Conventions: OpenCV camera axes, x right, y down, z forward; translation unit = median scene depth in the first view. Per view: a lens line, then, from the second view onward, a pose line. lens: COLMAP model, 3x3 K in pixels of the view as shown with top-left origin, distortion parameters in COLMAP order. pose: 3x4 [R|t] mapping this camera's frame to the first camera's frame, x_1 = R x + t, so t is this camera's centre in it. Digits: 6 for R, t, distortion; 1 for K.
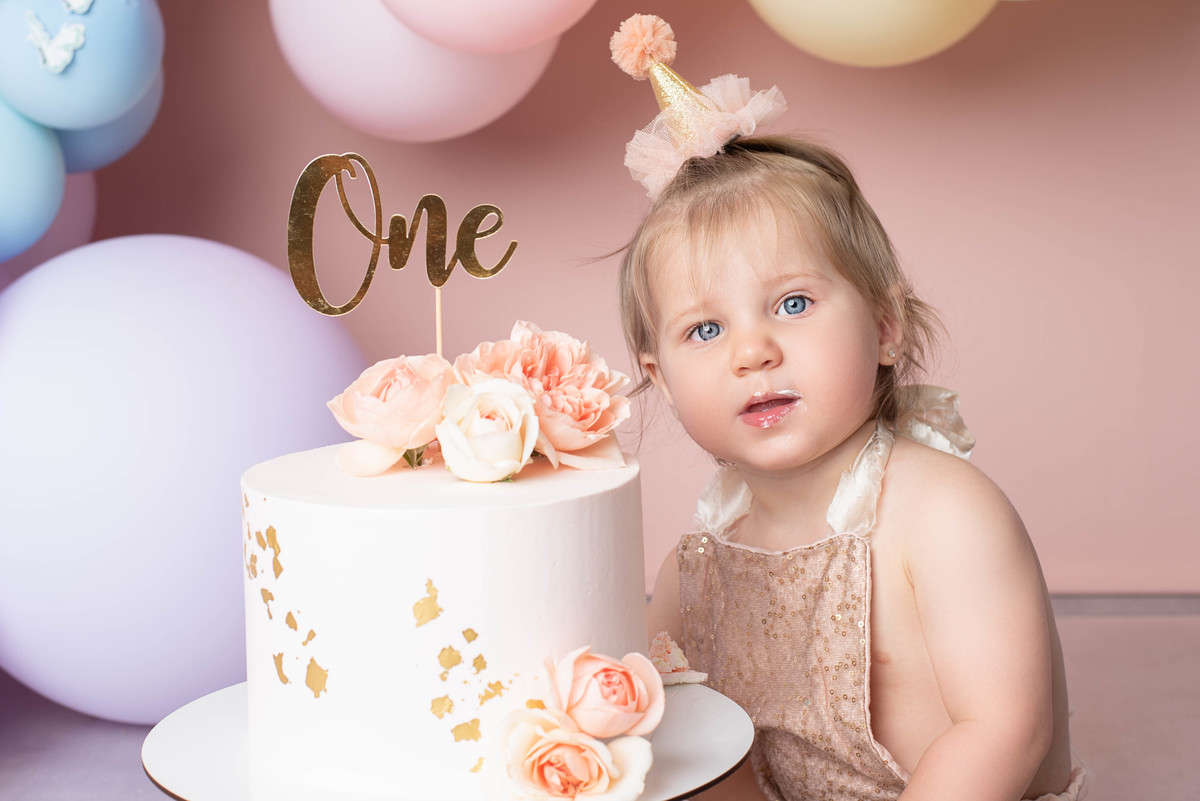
lens RADIAL K [[2135.0, 0, 602.6], [0, 2135.0, 400.4], [0, 0, 1]] dist [-0.025886, 0.023471]
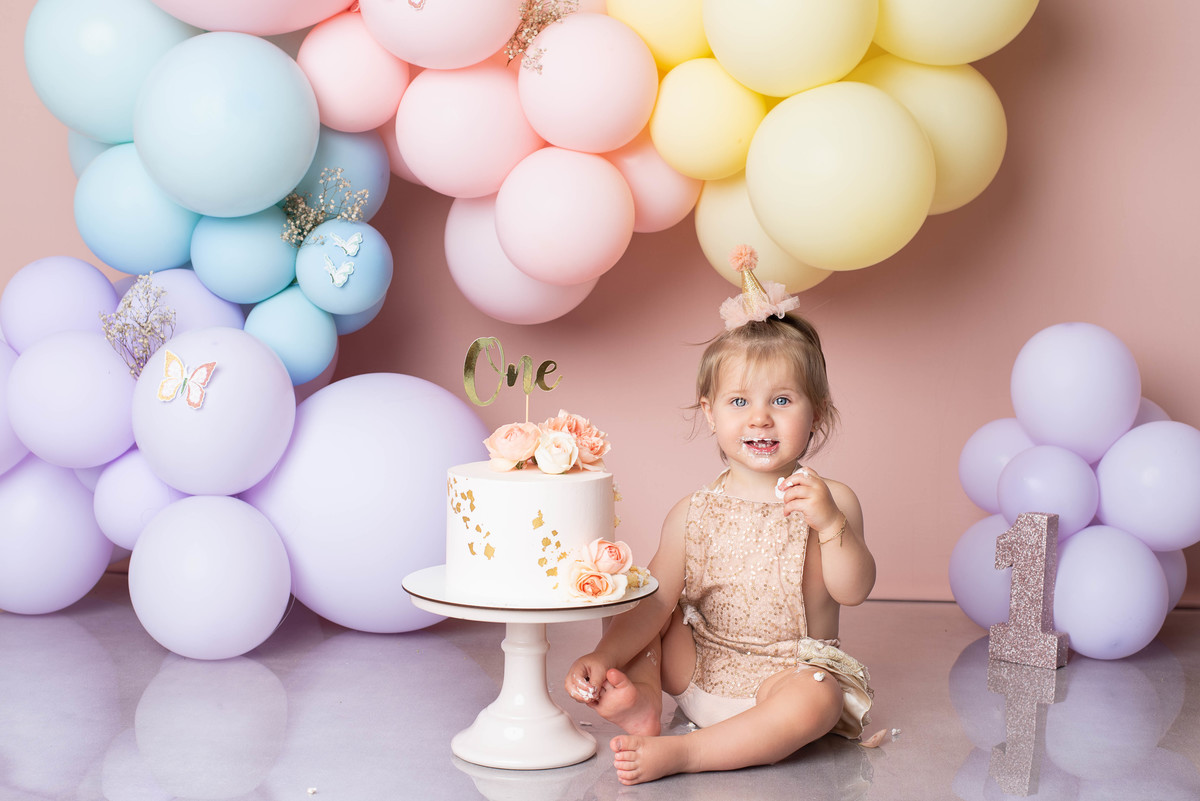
lens RADIAL K [[1794.8, 0, 604.6], [0, 1794.8, 406.3], [0, 0, 1]] dist [-0.040287, -0.076257]
pose [[0.994824, 0.015438, 0.100438, -0.207131], [-0.009593, 0.998246, -0.058420, 0.081008], [-0.101164, 0.057154, 0.993227, -1.041535]]
